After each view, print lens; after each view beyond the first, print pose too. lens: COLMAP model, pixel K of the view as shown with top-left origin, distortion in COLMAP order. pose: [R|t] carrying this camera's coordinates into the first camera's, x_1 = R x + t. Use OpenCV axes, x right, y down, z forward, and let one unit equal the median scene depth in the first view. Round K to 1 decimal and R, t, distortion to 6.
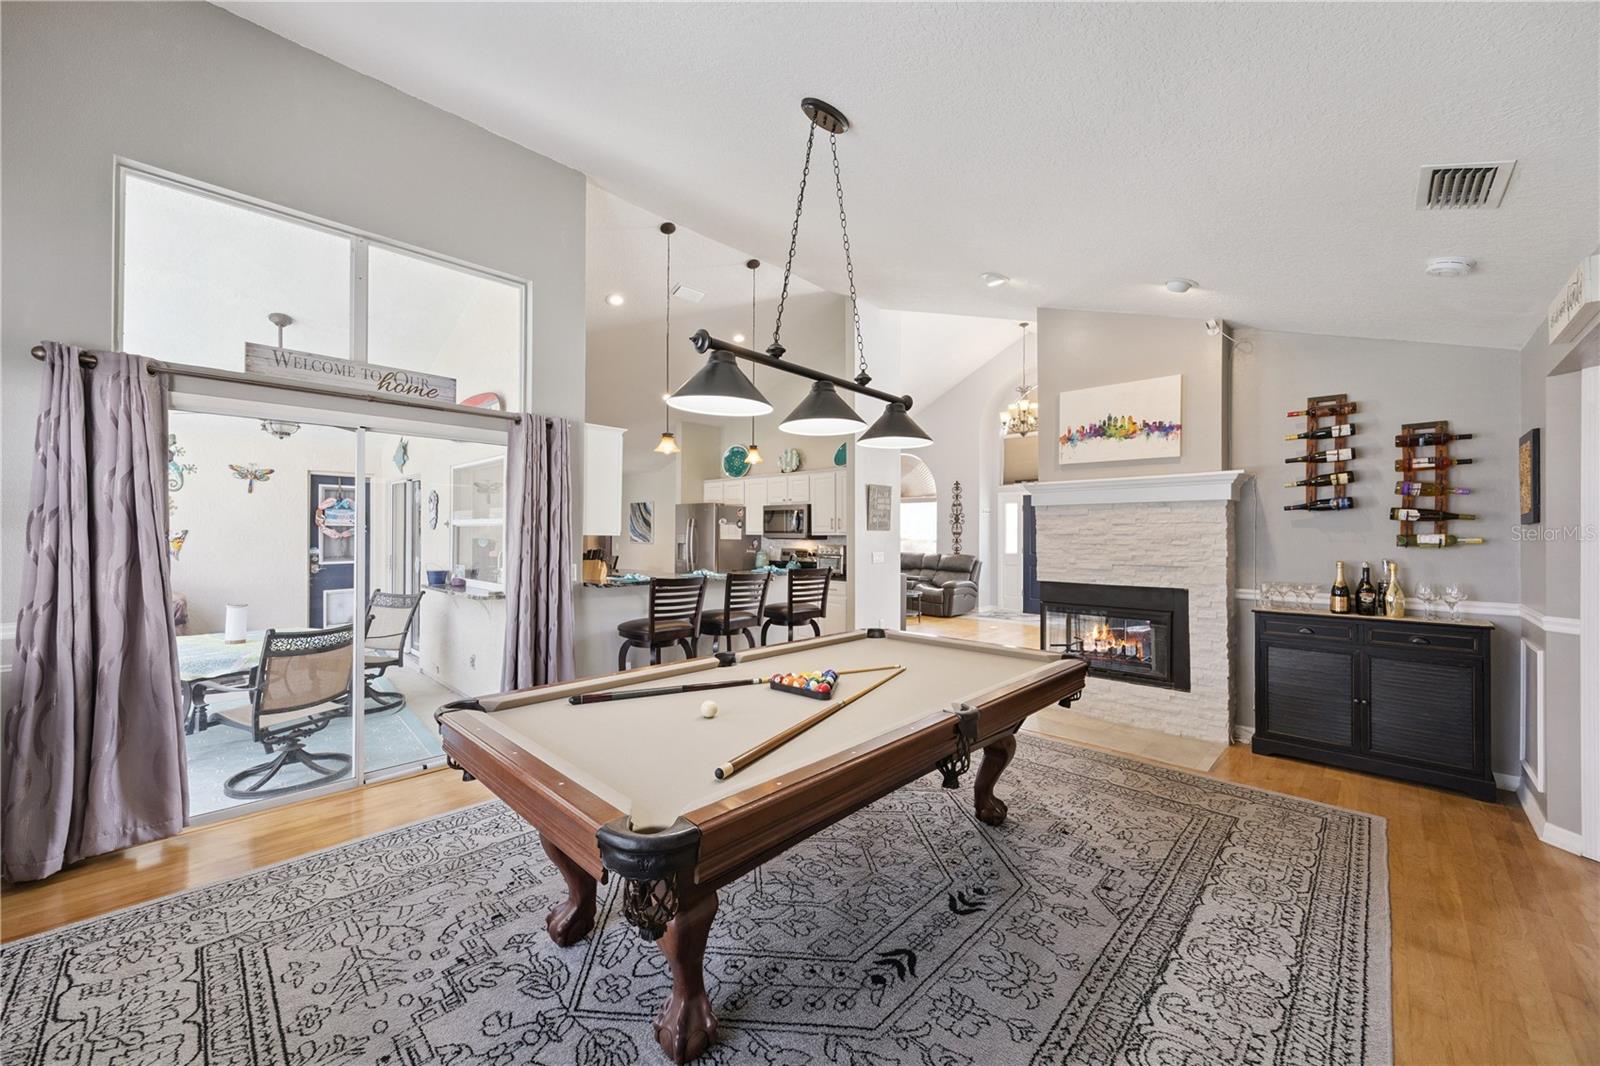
lens RADIAL K [[613.1, 0, 814.8], [0, 613.1, 527.1], [0, 0, 1]] dist [0.000317, 0.000022]
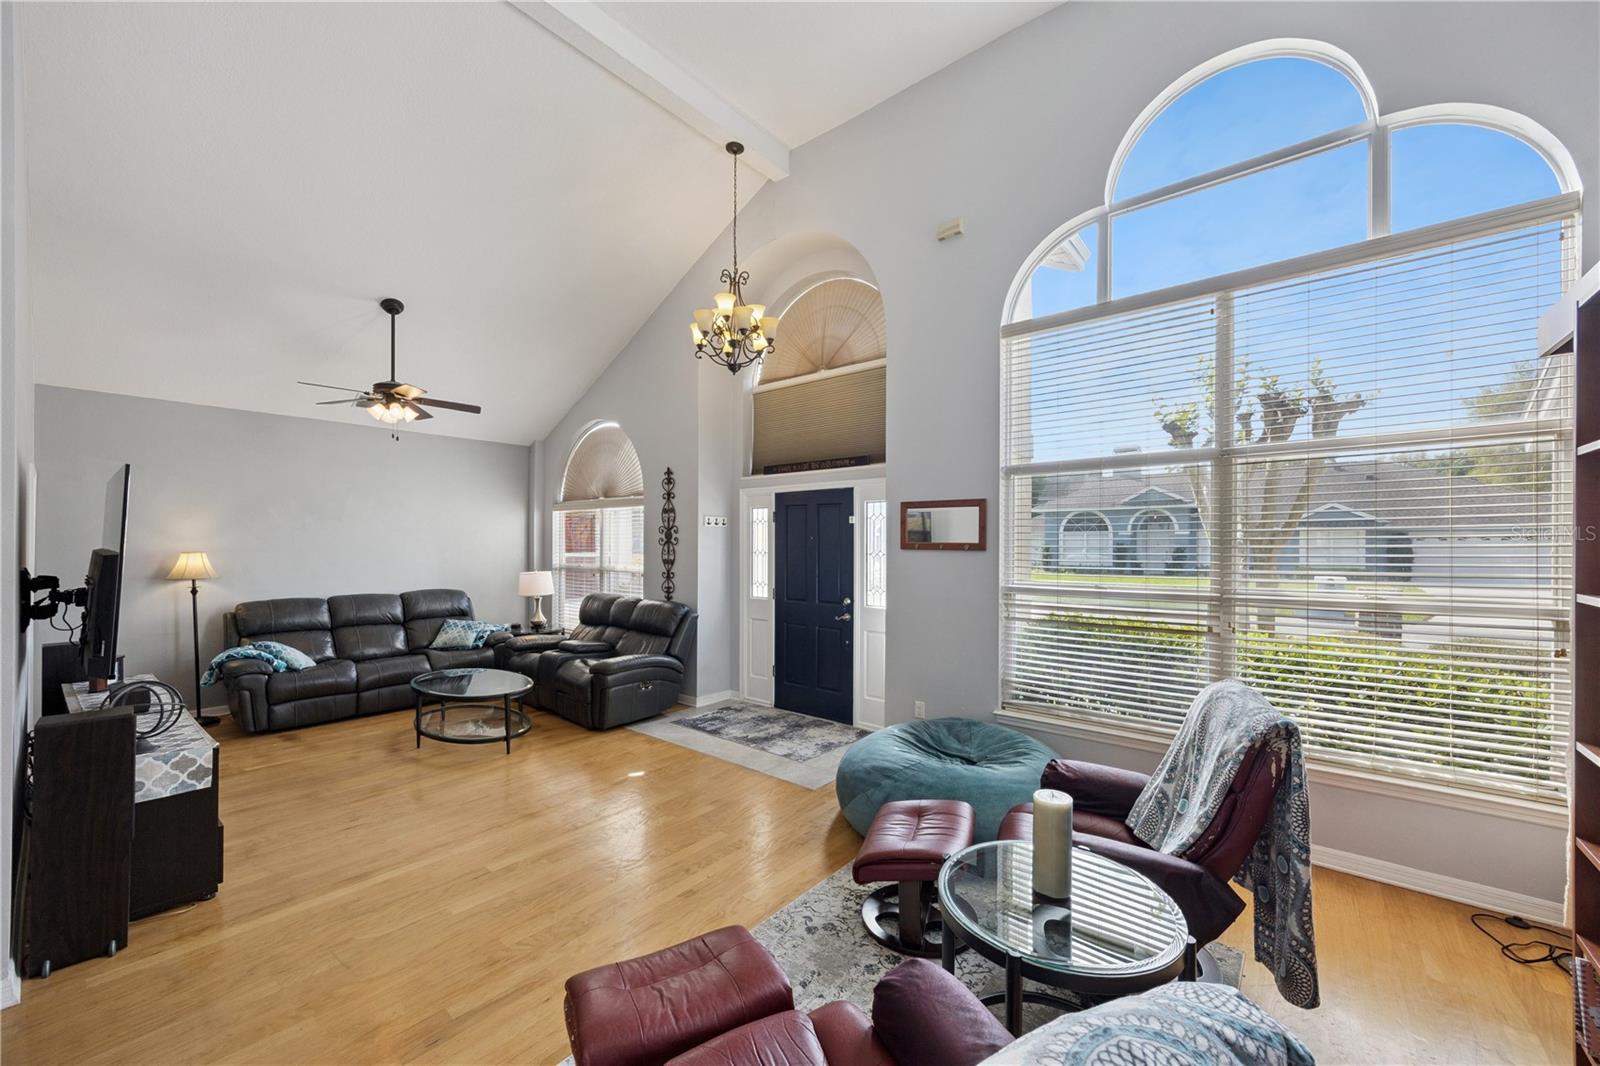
lens RADIAL K [[613.1, 0, 803.0], [0, 613.1, 541.0], [0, 0, 1]] dist [0.000317, 0.000022]
pose [[0.997942, -0.001472, 0.064107, 0.318162], [0.001297, 0.999995, 0.002762, -0.009937], [-0.064111, -0.002674, 0.997939, 0.434837]]
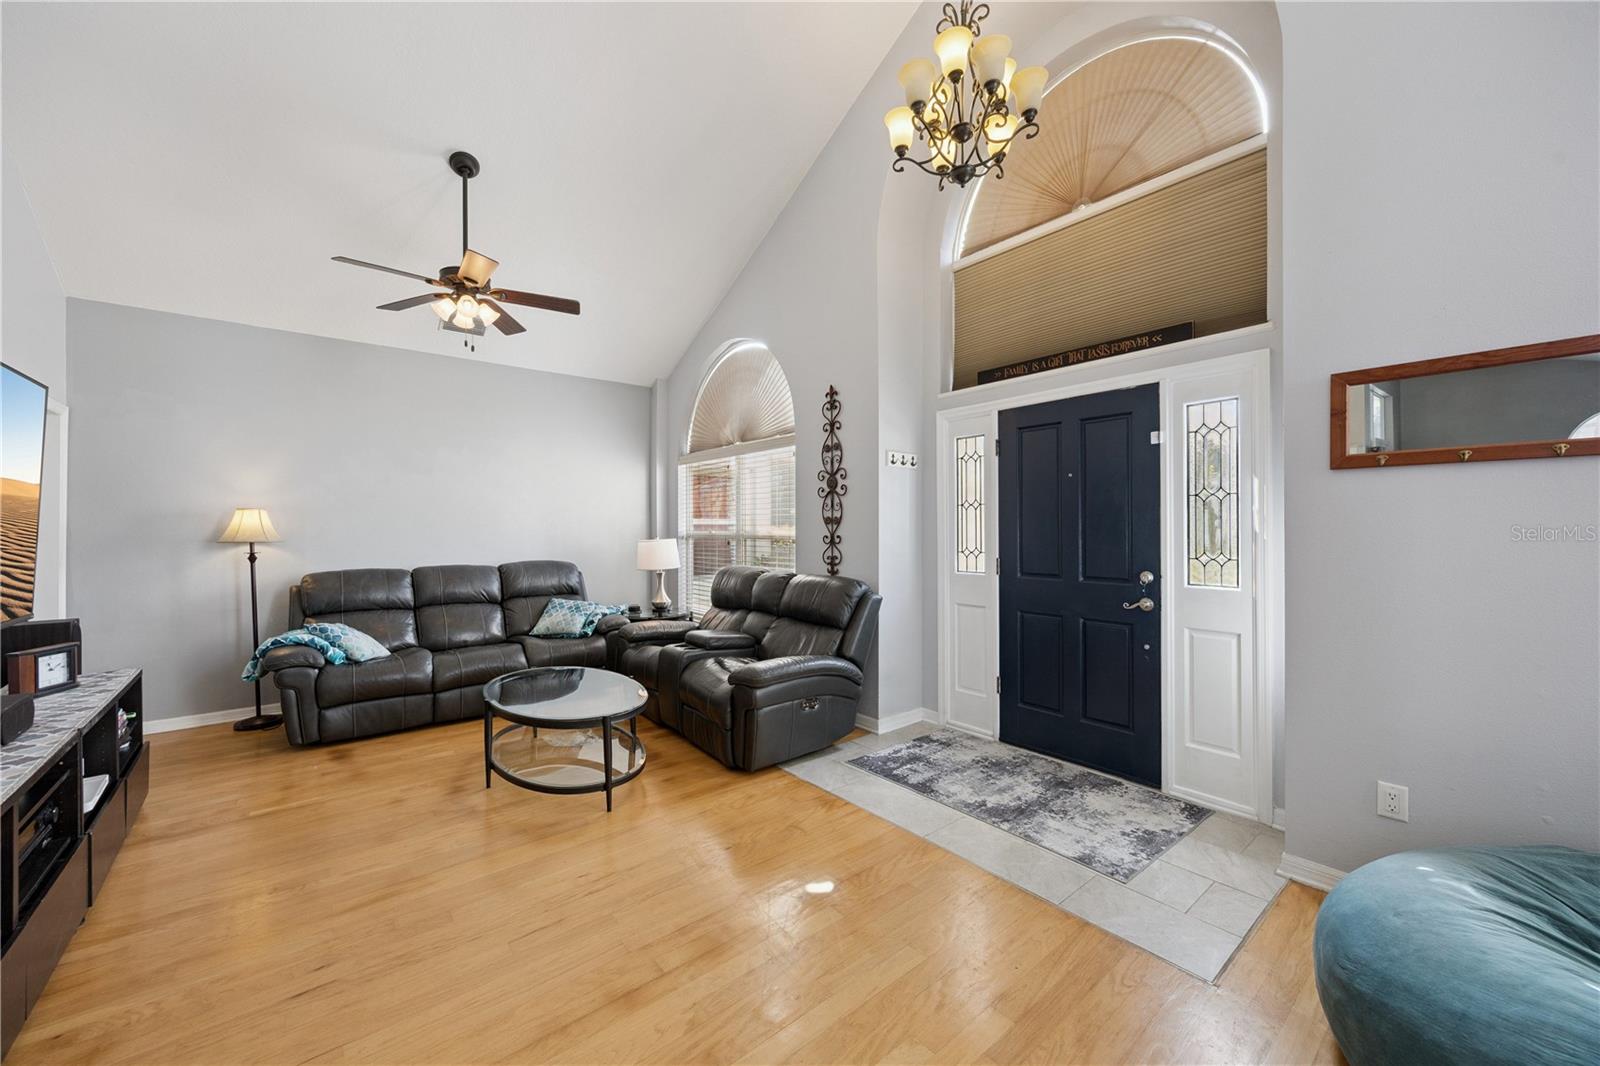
lens RADIAL K [[613.1, 0, 799.4], [0, 613.1, 525.3], [0, 0, 1]] dist [0.000317, 0.000022]
pose [[0.990648, -0.010120, -0.136064, 0.263813], [0.010279, 0.999947, 0.000461, 0.012836], [0.136052, -0.001855, 0.990700, 0.610177]]
